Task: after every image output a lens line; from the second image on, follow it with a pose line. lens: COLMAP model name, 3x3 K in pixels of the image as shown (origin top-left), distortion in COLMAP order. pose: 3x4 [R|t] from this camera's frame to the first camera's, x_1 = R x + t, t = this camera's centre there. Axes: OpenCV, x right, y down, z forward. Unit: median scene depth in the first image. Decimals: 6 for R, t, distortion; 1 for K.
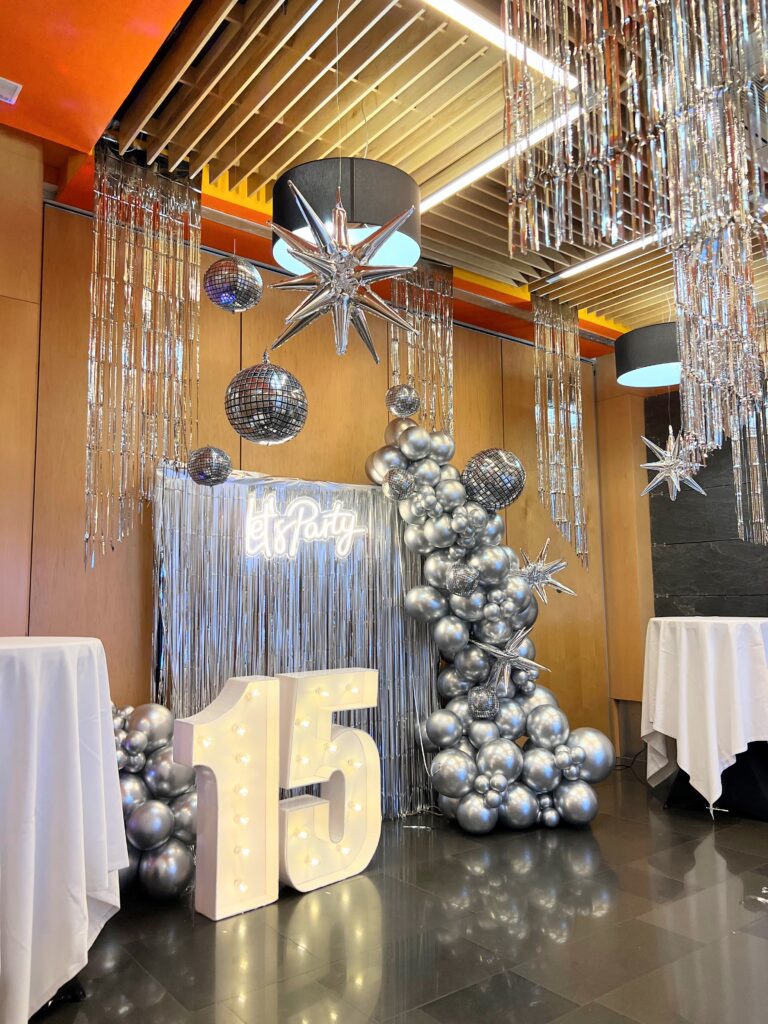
lens RADIAL K [[784.7, 0, 384.0], [0, 784.7, 512.0], [0, 0, 1]] dist [0.002448, -0.001205]
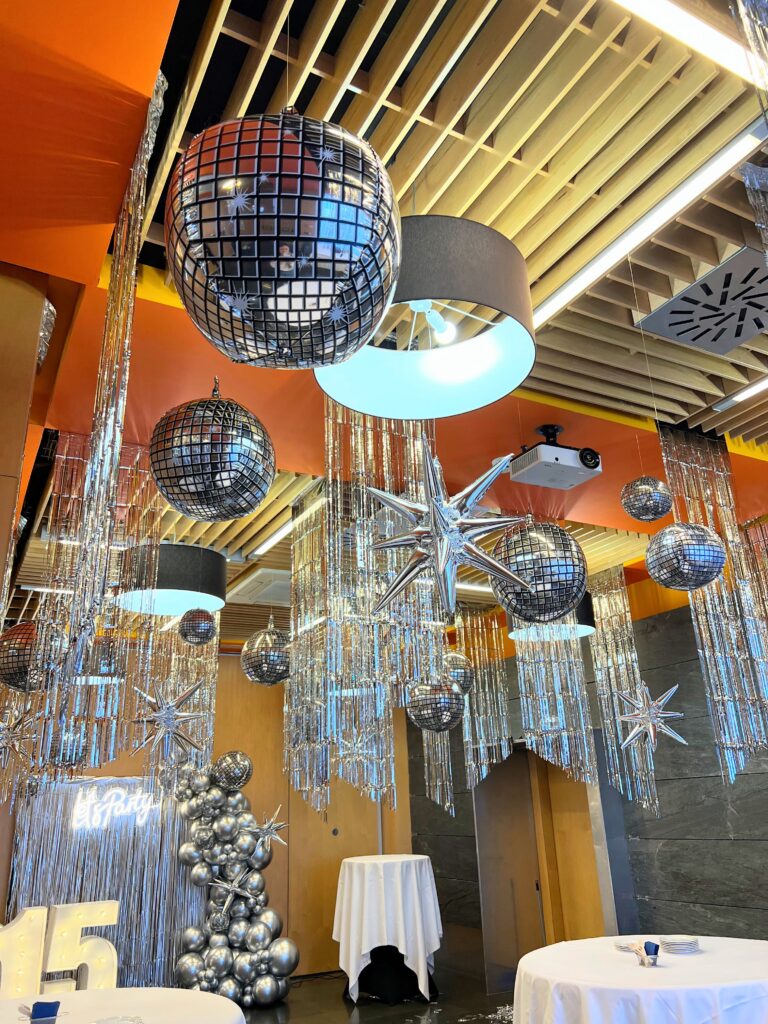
lens RADIAL K [[784.7, 0, 384.0], [0, 784.7, 512.0], [0, 0, 1]] dist [0.002448, -0.001205]
pose [[0.988372, -0.081216, -0.128551, 0.739698], [0.047959, 0.968763, -0.243309, -0.157178], [0.144296, 0.234314, 0.961393, -0.679360]]
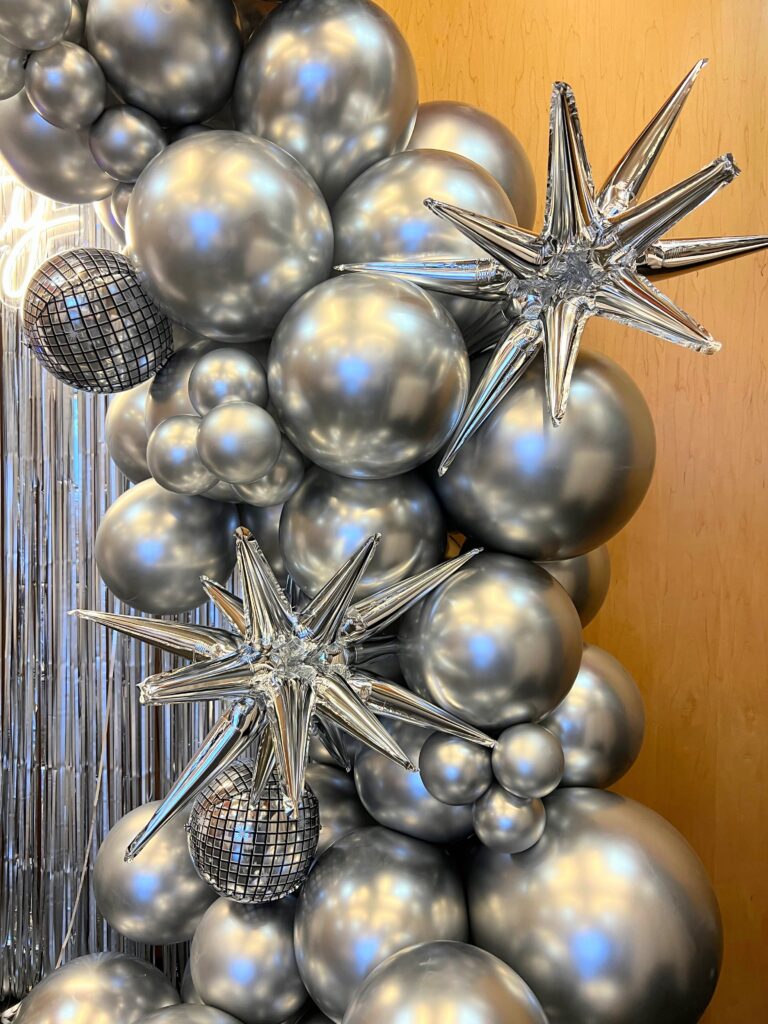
lens RADIAL K [[784.7, 0, 384.0], [0, 784.7, 512.0], [0, 0, 1]] dist [0.002448, -0.001205]
pose [[0.667128, 0.032524, -0.744233, 0.337067], [0.072647, 0.991444, 0.108448, 0.124181], [0.741393, -0.126415, 0.659057, 0.903774]]
